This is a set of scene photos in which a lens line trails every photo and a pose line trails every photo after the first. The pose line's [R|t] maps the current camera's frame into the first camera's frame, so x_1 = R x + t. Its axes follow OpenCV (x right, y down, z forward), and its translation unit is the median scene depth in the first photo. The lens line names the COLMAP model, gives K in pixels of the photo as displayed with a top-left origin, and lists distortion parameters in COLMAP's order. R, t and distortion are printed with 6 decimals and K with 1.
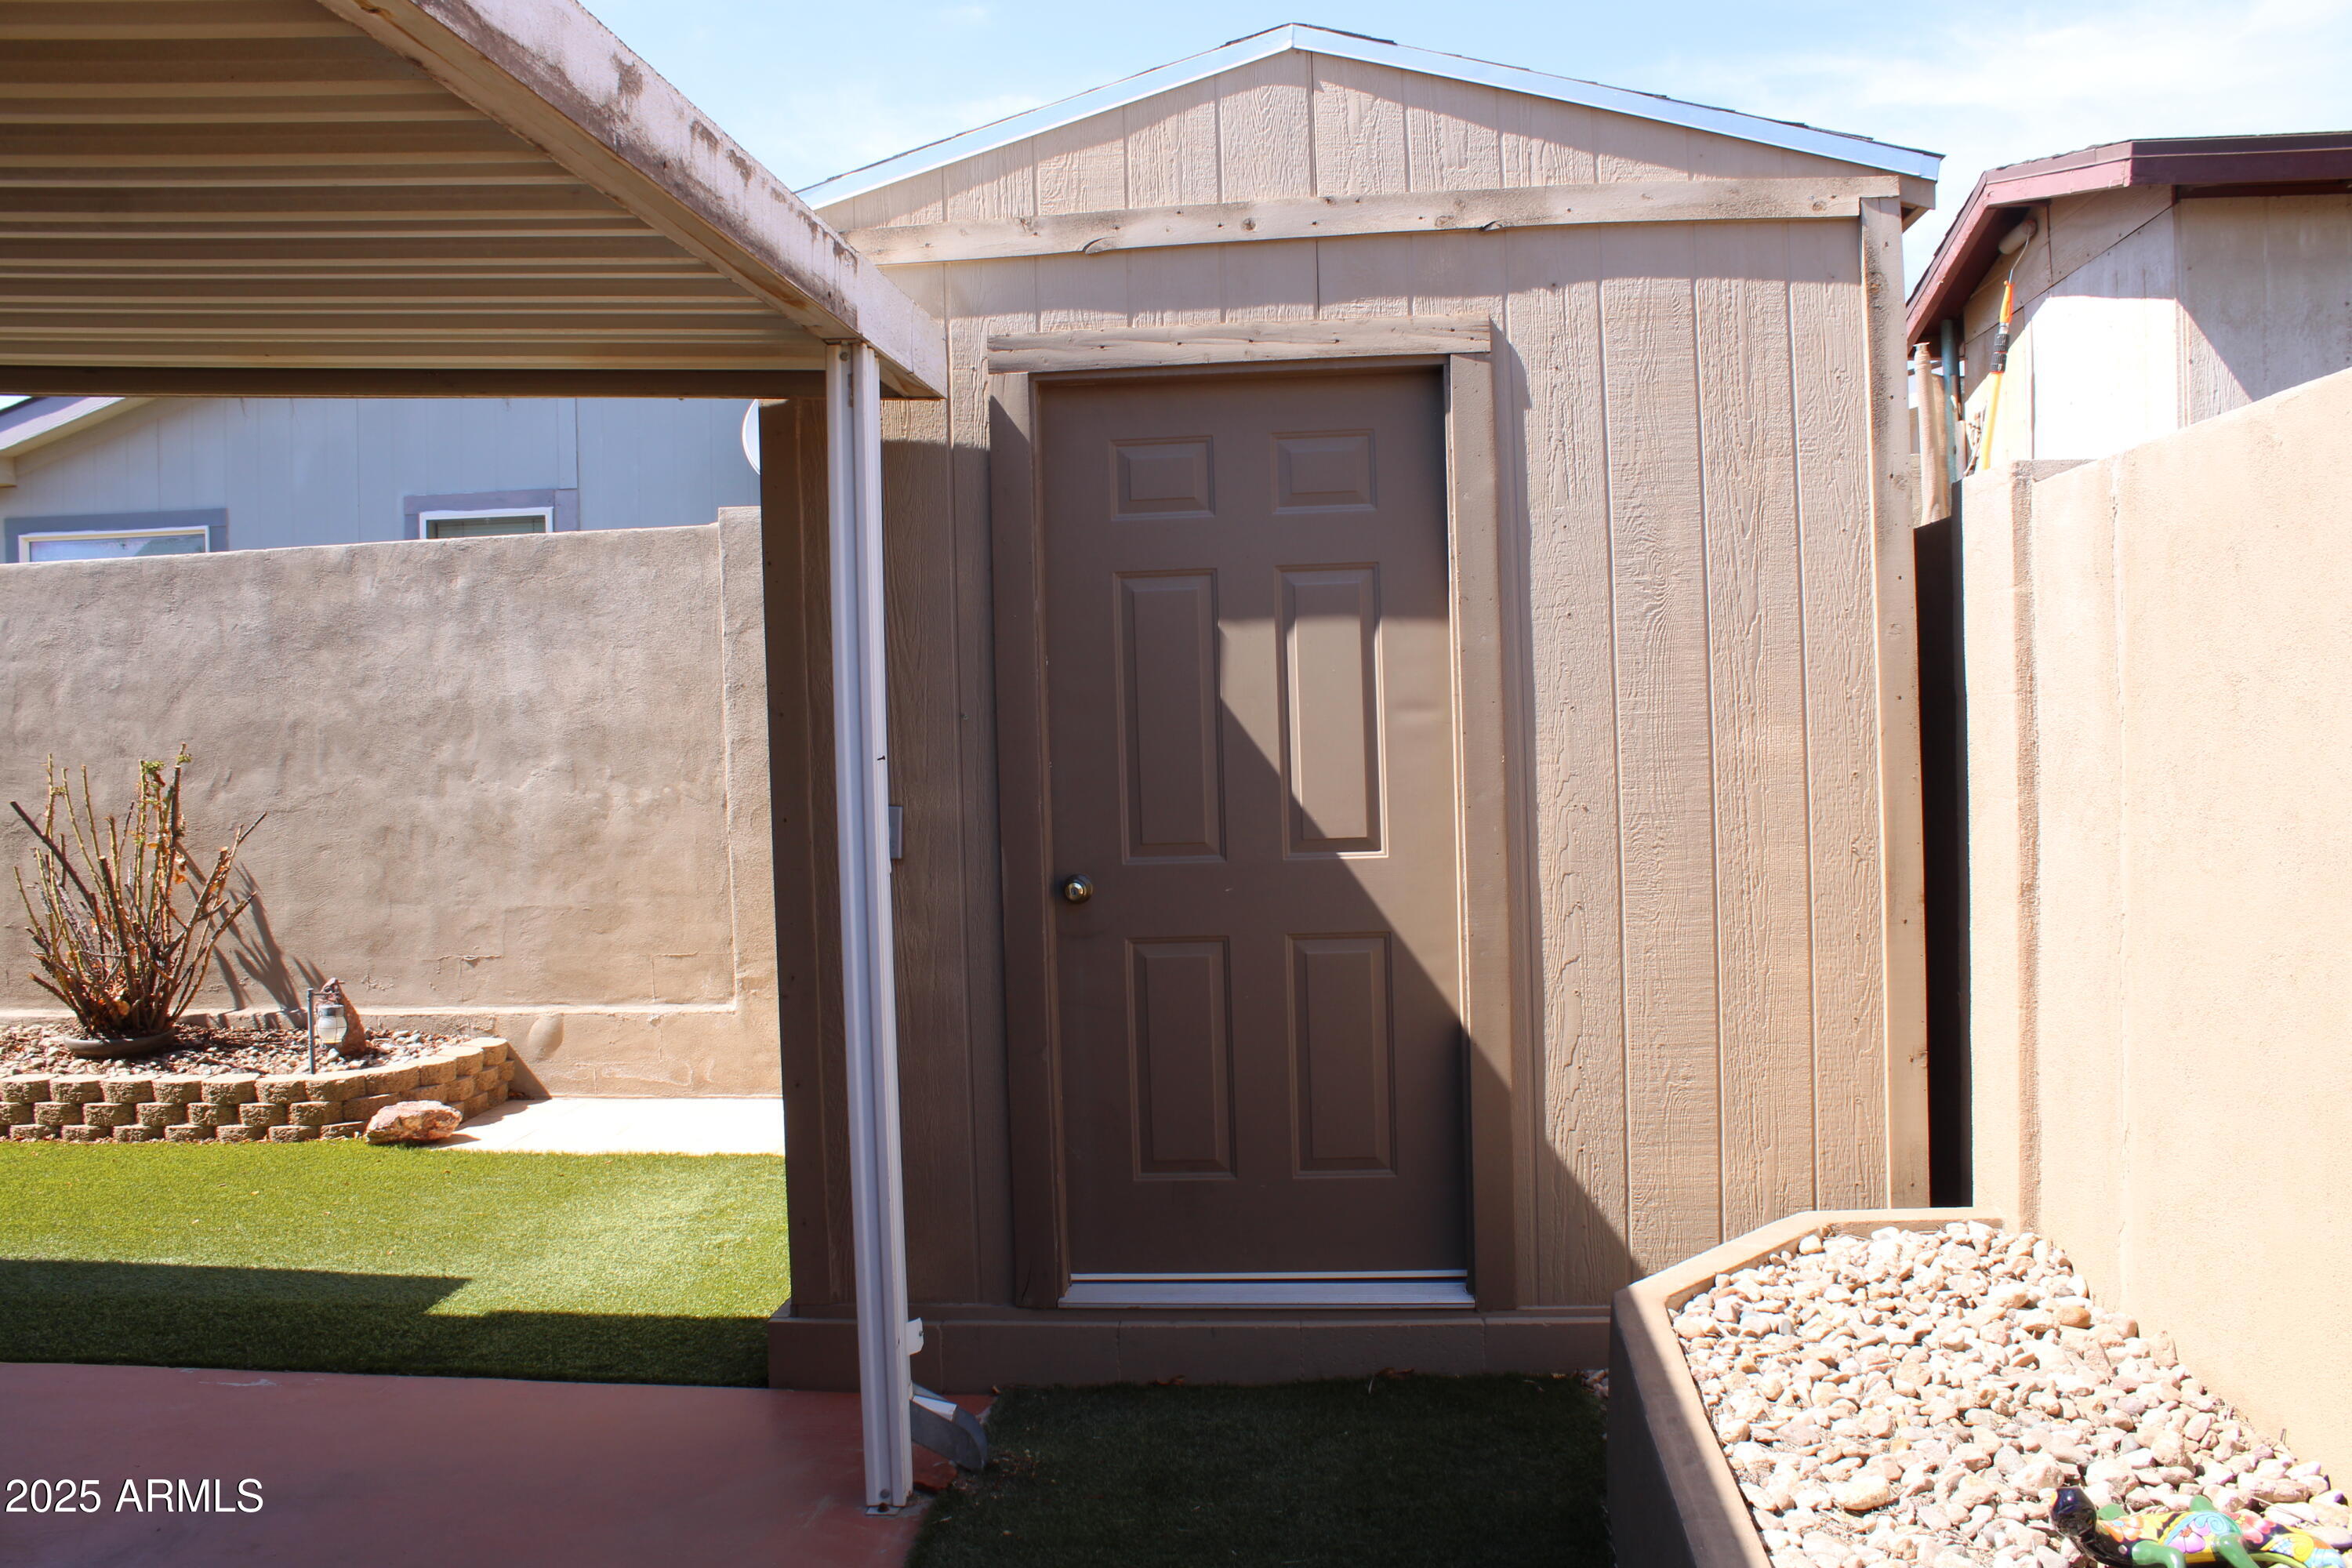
lens RADIAL K [[1967.9, 0, 1173.6], [0, 1967.9, 777.7], [0, 0, 1]] dist [-0.162108, 0.144256]
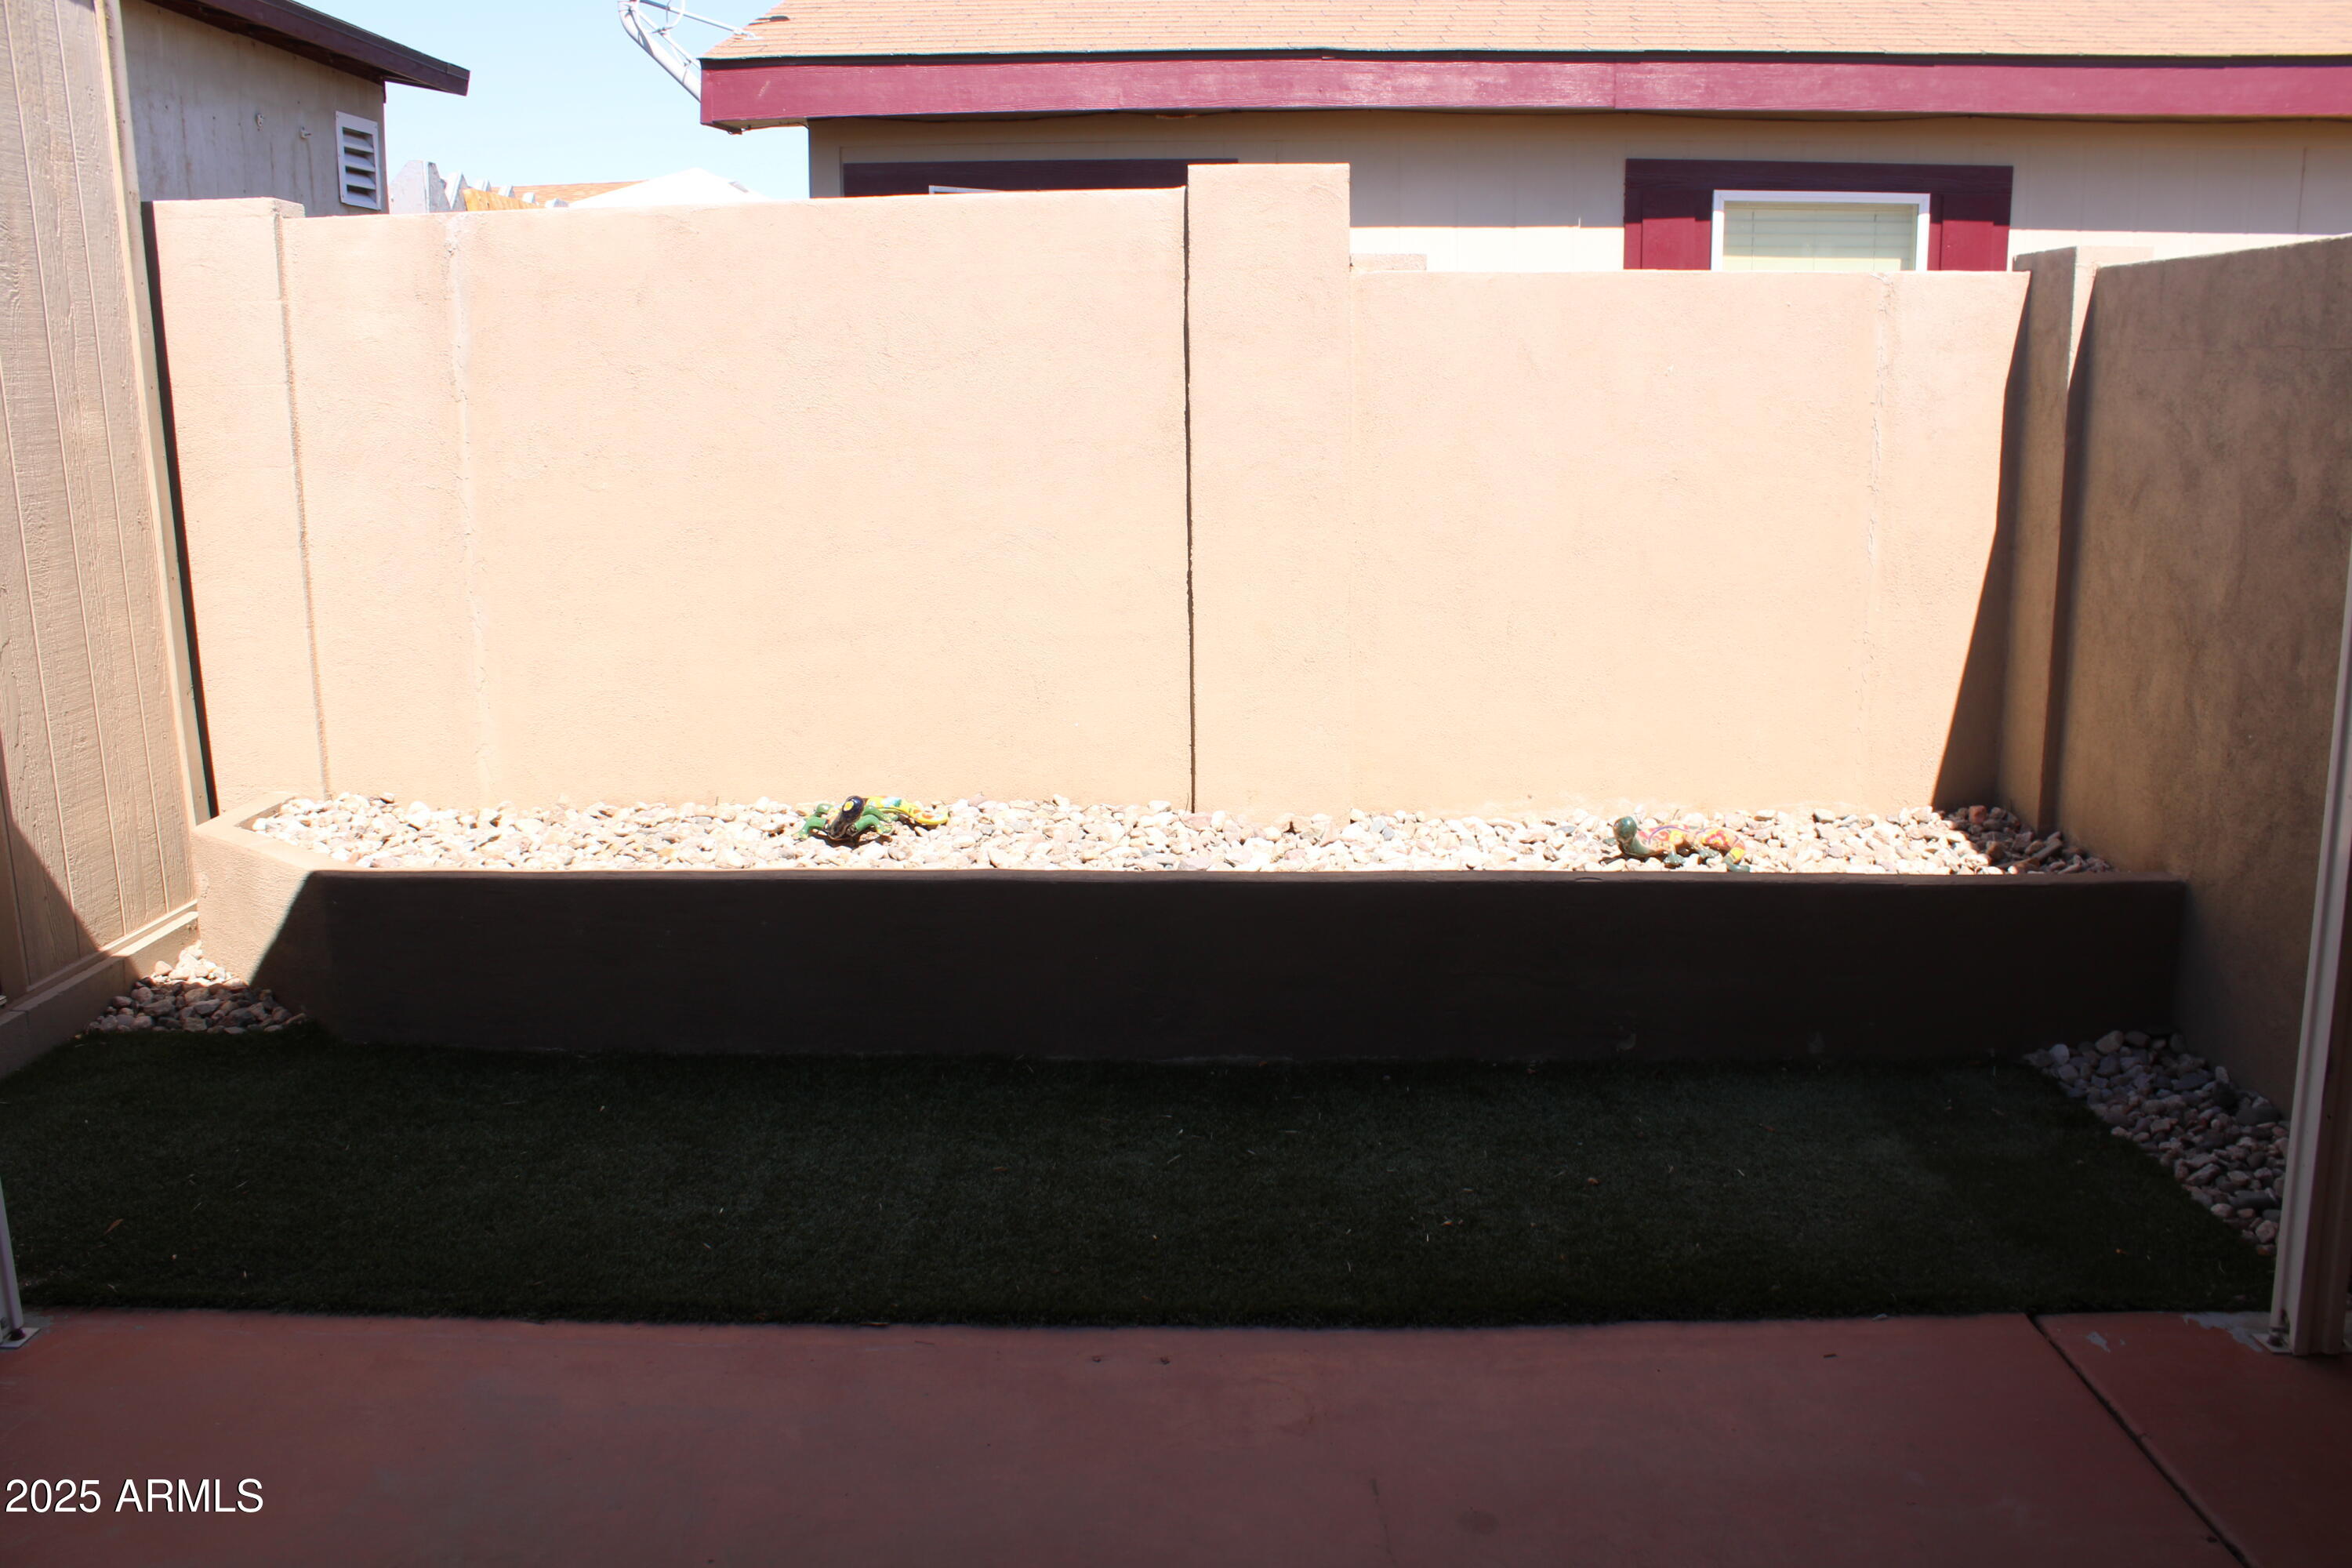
lens RADIAL K [[1967.9, 0, 1190.8], [0, 1967.9, 782.2], [0, 0, 1]] dist [-0.162108, 0.144256]
pose [[-0.091280, -0.176476, 0.980063, -0.465816], [0.041652, 0.982634, 0.180819, 0.007125], [-0.994954, 0.057327, -0.082344, 0.262562]]
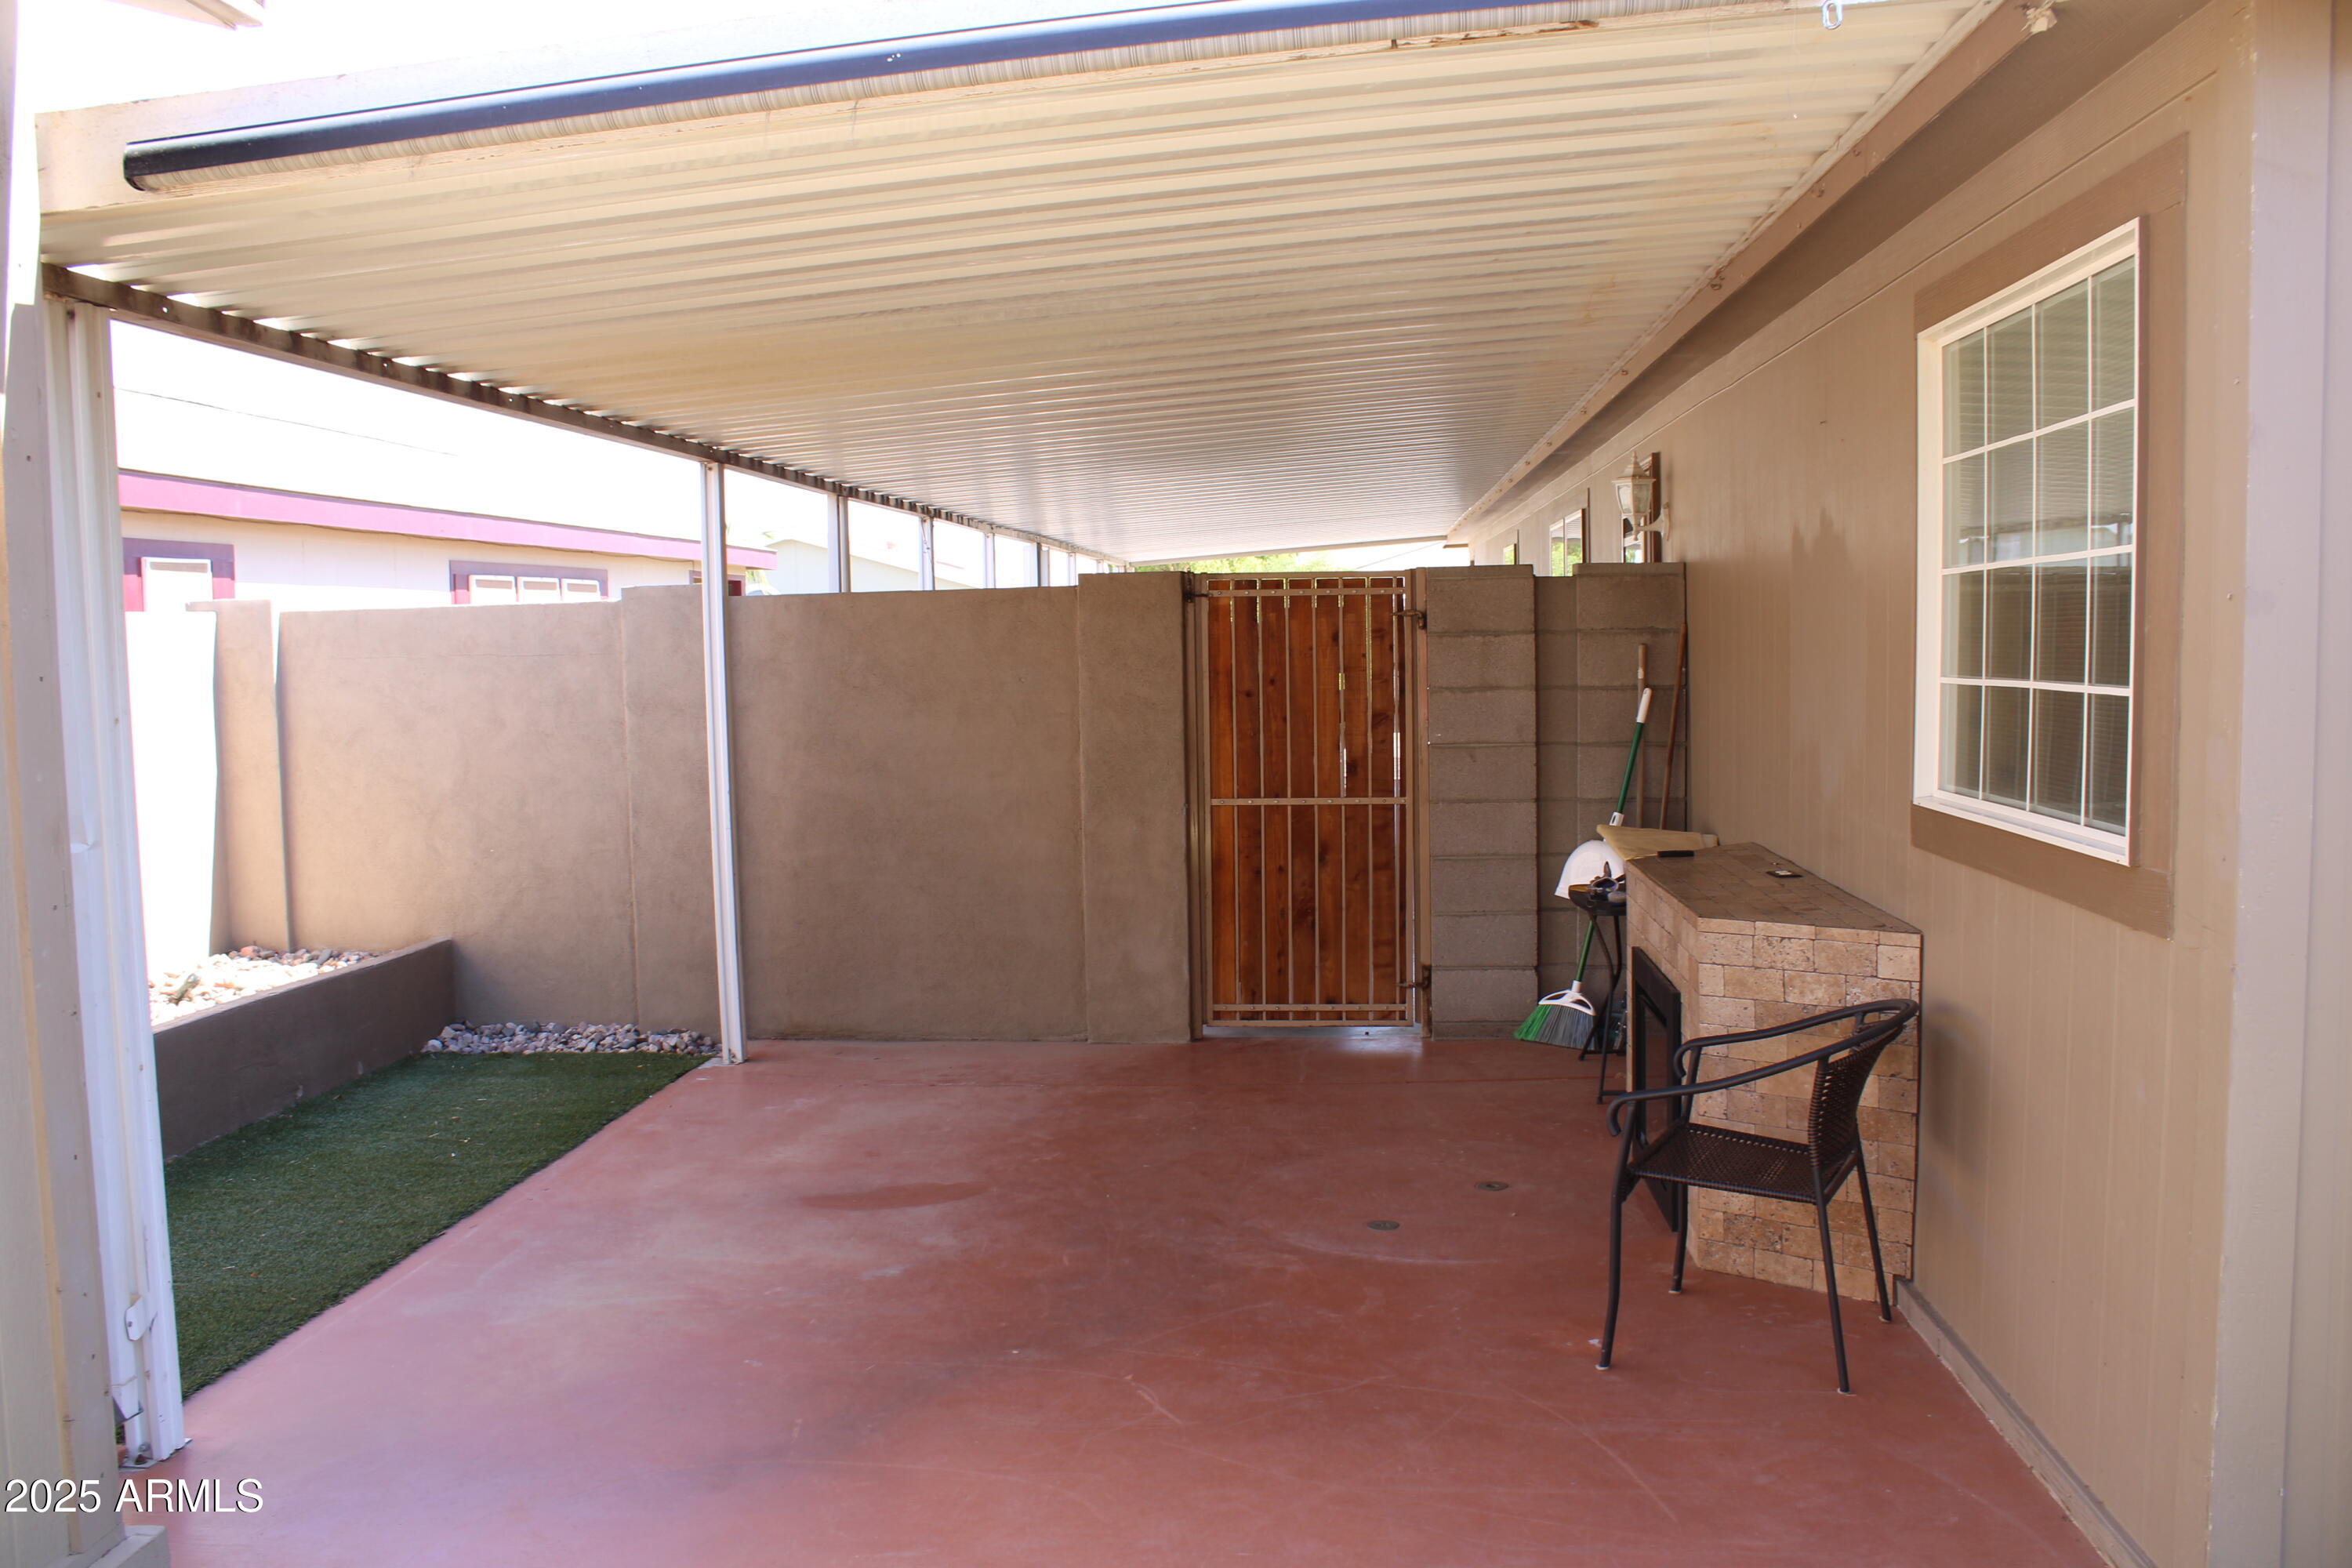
lens RADIAL K [[1967.9, 0, 1191.3], [0, 1967.9, 788.7], [0, 0, 1]] dist [-0.162108, 0.144256]
pose [[-0.998808, 0.045489, -0.017674, -0.338853], [0.043337, 0.993275, 0.107359, -0.027162], [0.022439, 0.106465, -0.994063, 0.966281]]
